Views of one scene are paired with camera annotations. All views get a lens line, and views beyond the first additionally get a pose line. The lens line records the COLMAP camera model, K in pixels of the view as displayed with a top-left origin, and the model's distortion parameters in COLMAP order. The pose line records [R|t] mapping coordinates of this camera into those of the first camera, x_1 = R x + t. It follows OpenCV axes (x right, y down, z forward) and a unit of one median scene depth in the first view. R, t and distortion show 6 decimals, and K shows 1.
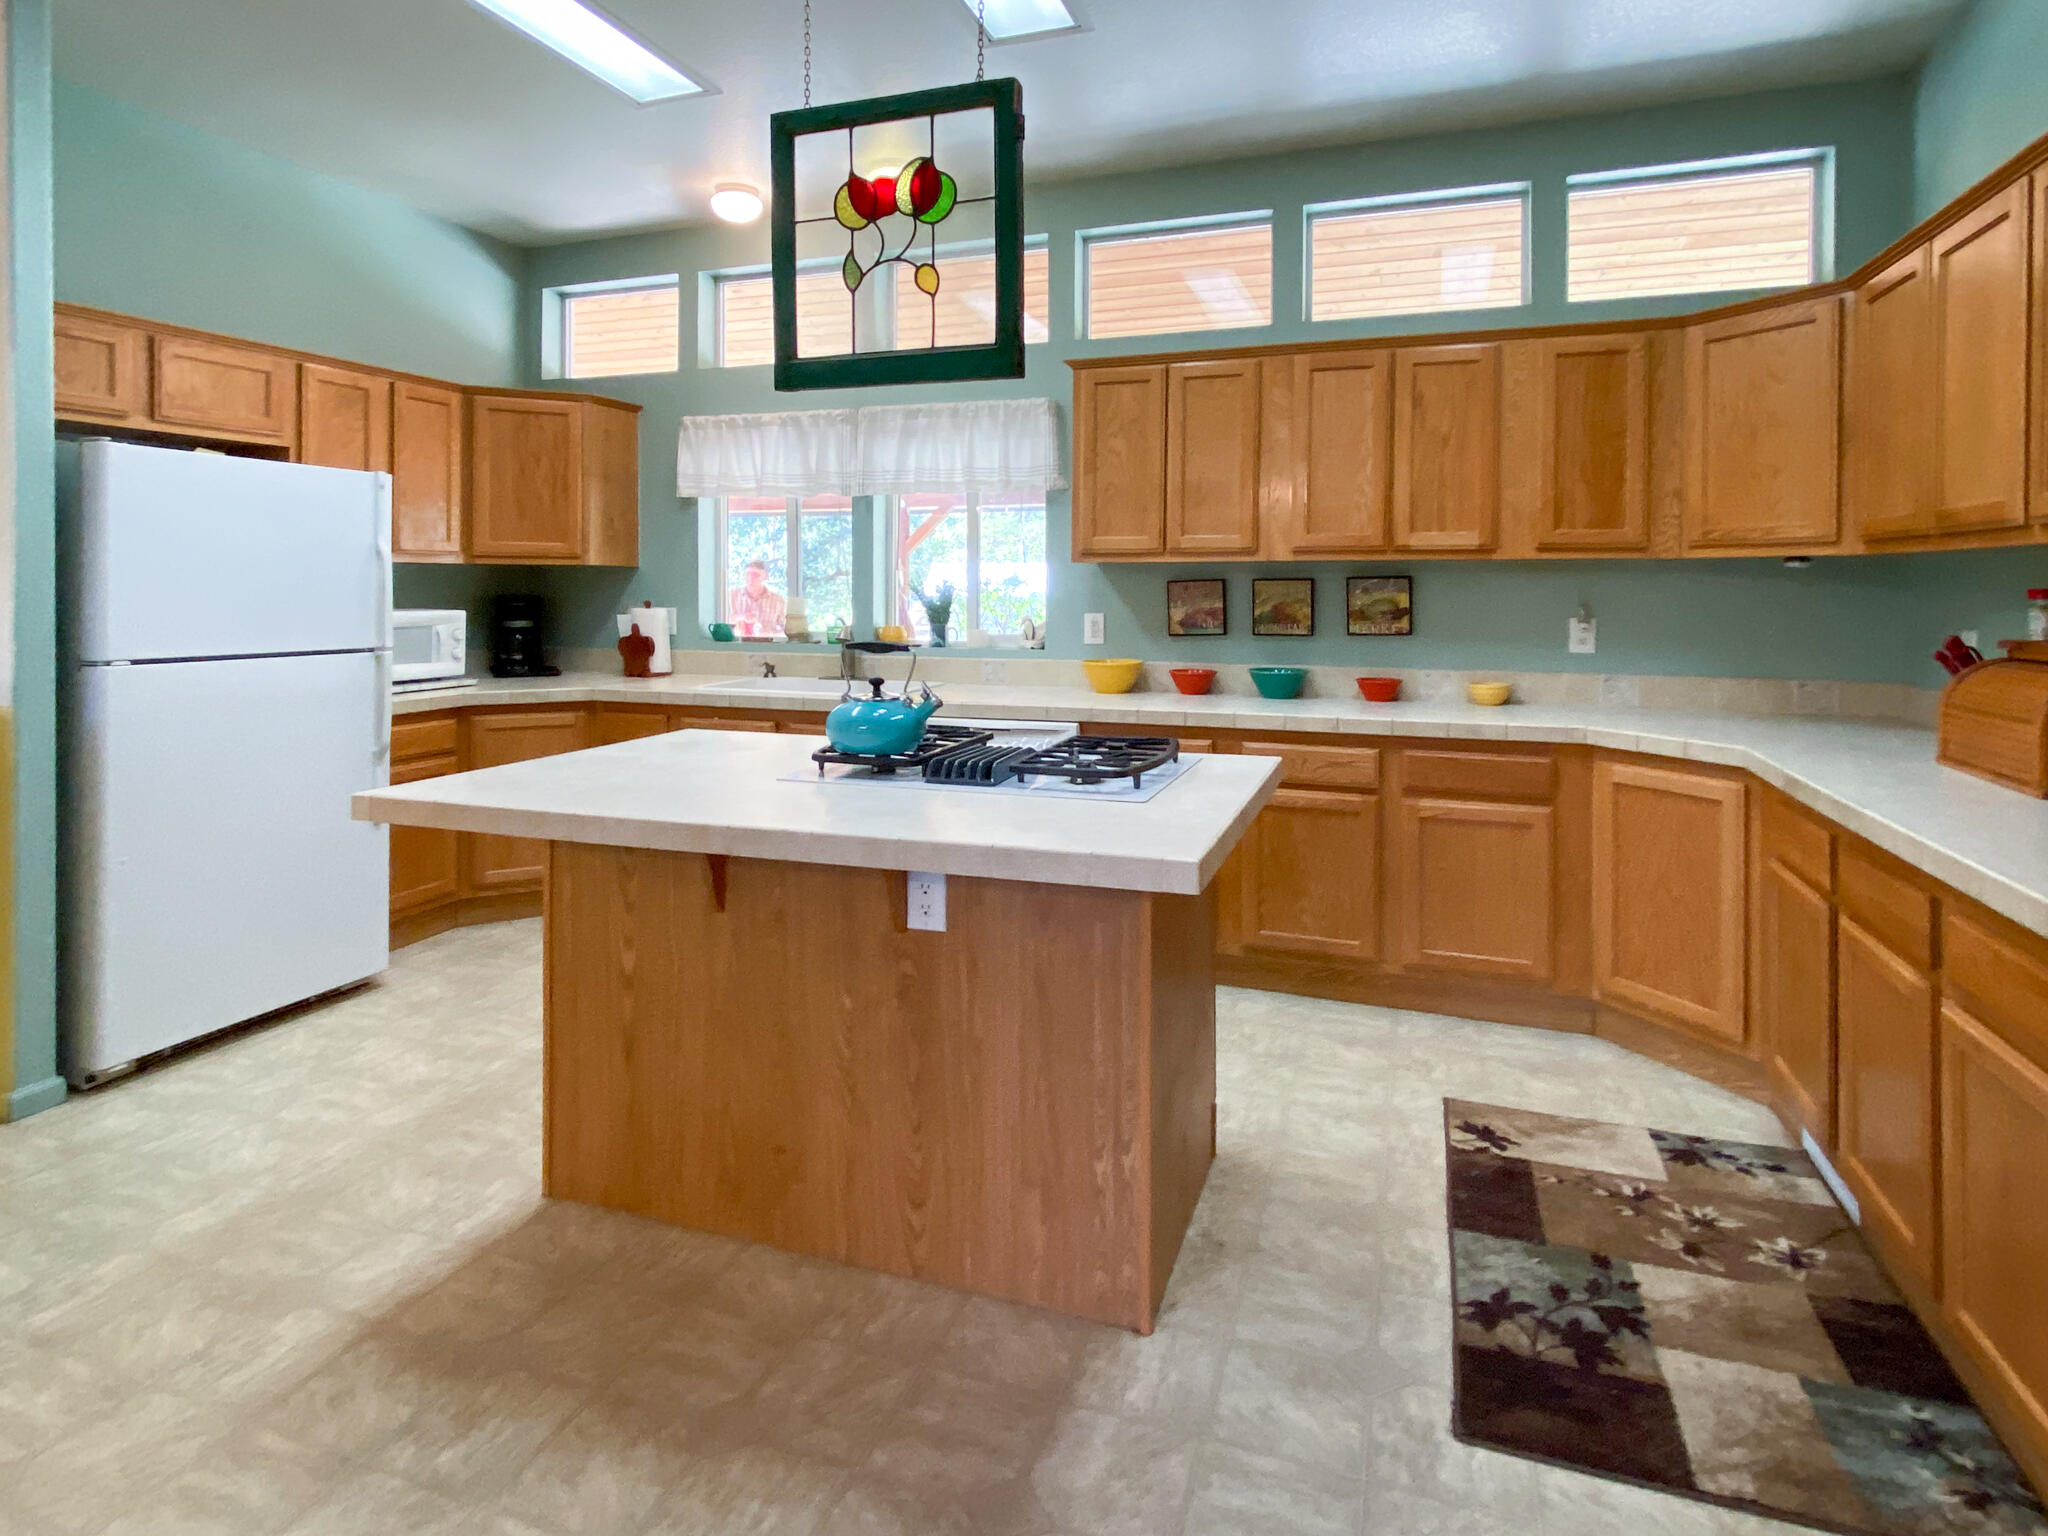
lens RADIAL K [[1091.7, 0, 1024.0], [0, 1091.7, 768.0], [0, 0, 1]] dist [0.001684, -0.001767]
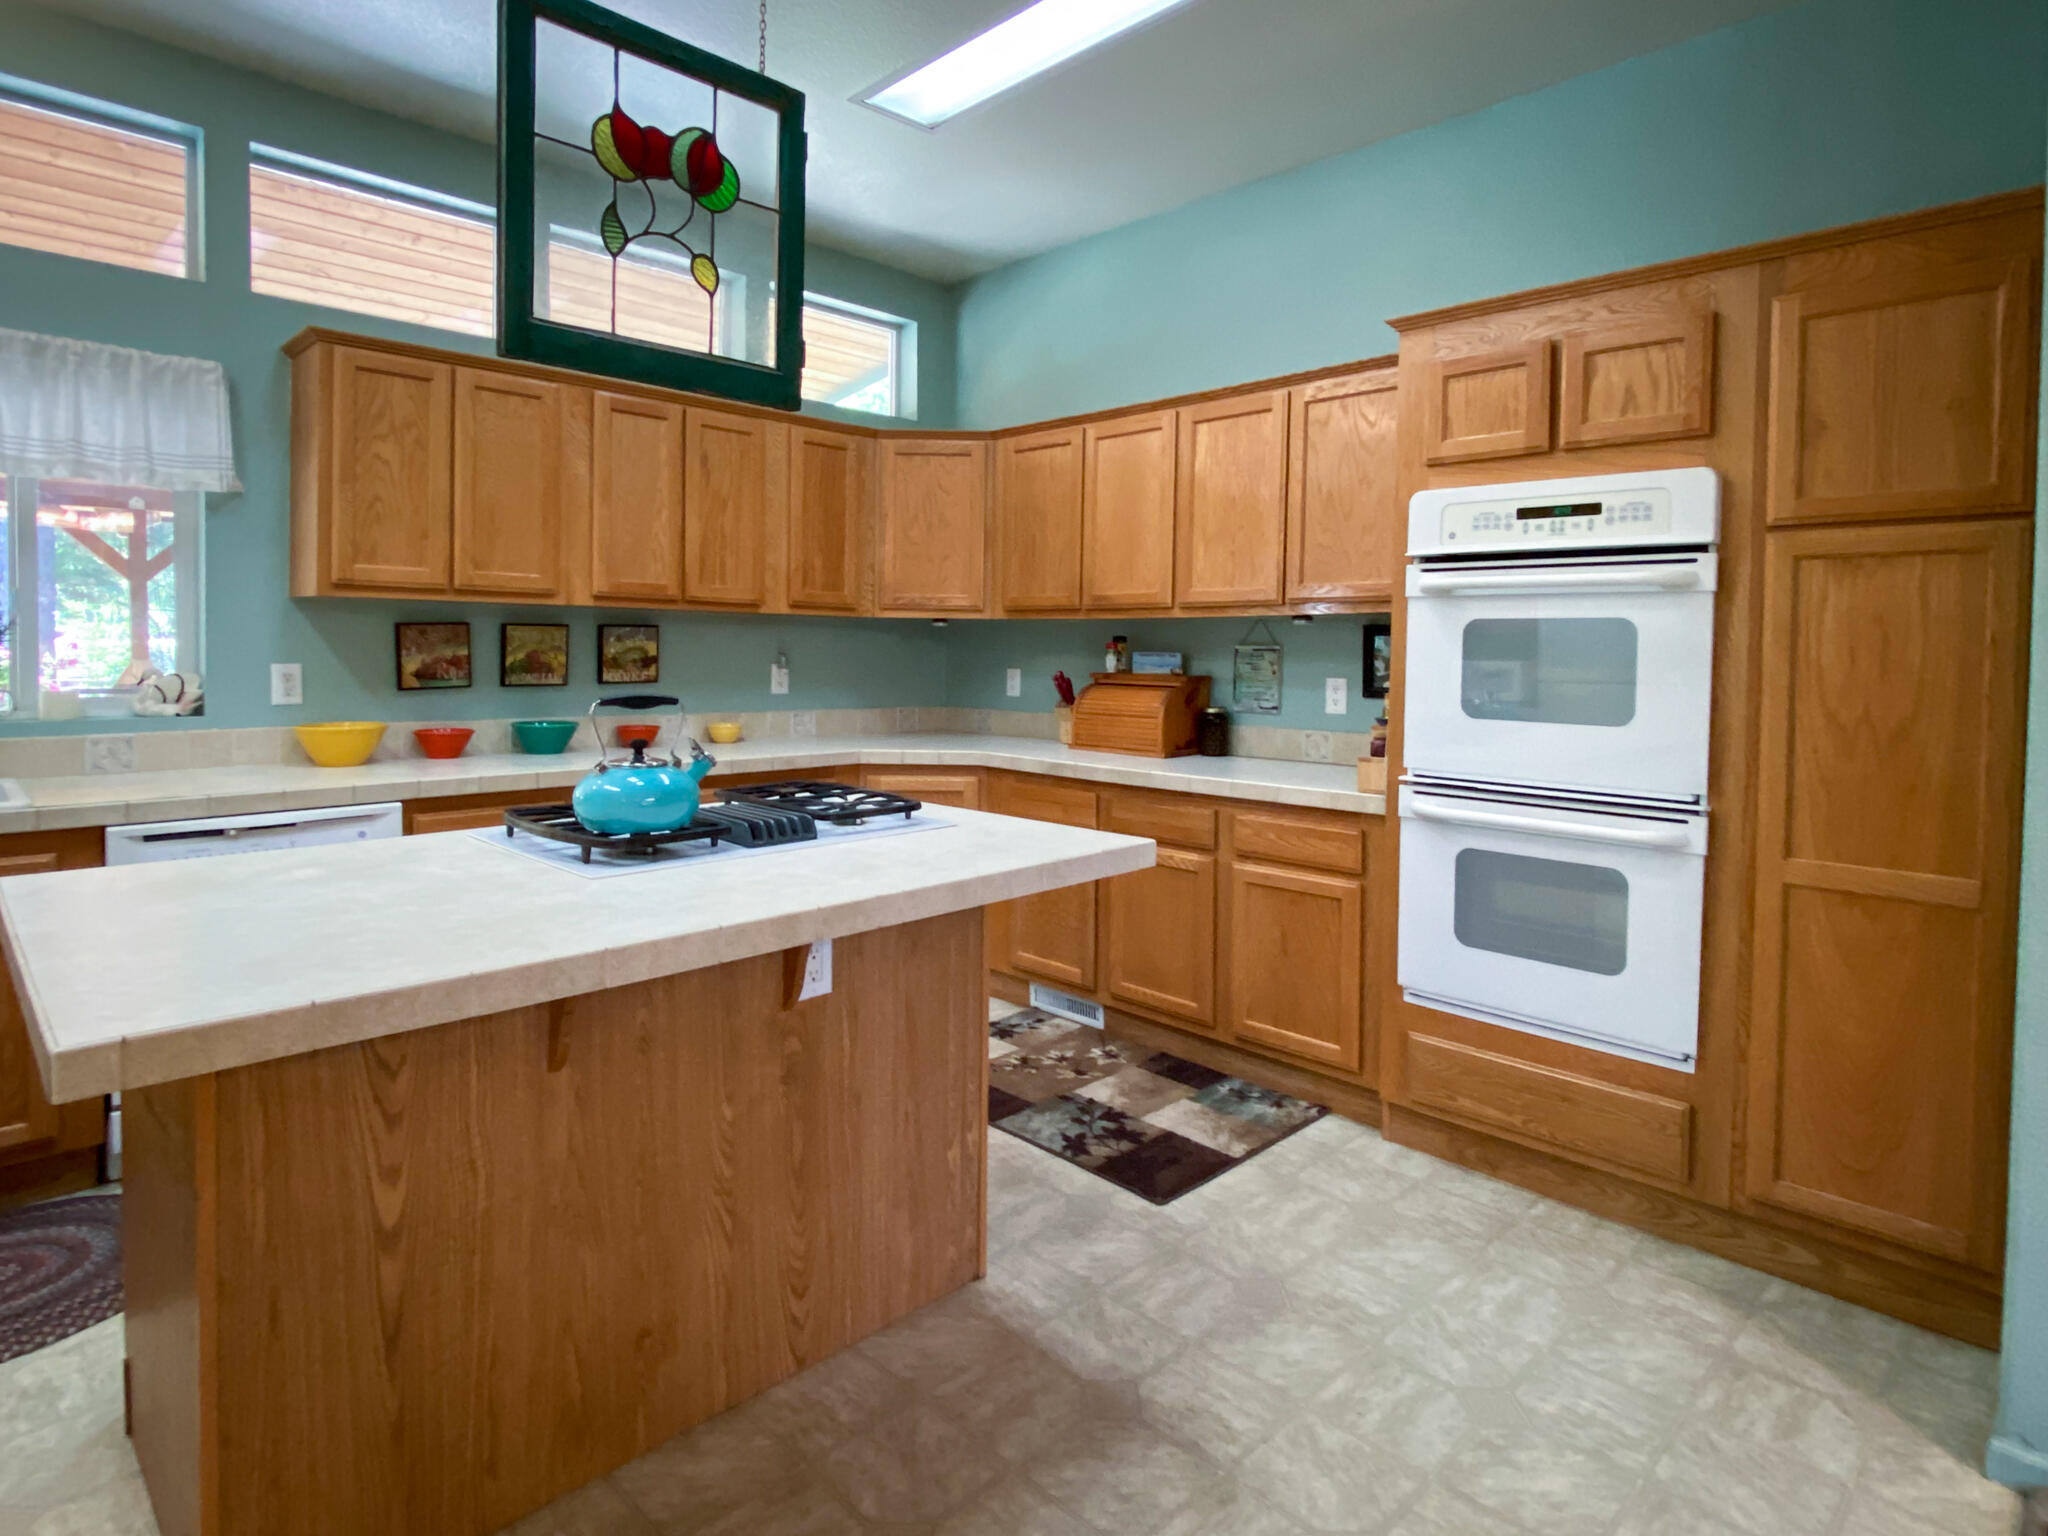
lens RADIAL K [[1092.9, 0, 1022.2], [0, 1092.9, 884.0], [0, 0, 1]] dist [0.043279, -0.038024]
pose [[0.431834, -0.187754, 0.882195, -0.751956], [0.135498, 0.980498, 0.142349, -0.054924], [-0.891717, 0.058064, 0.448853, 0.360585]]
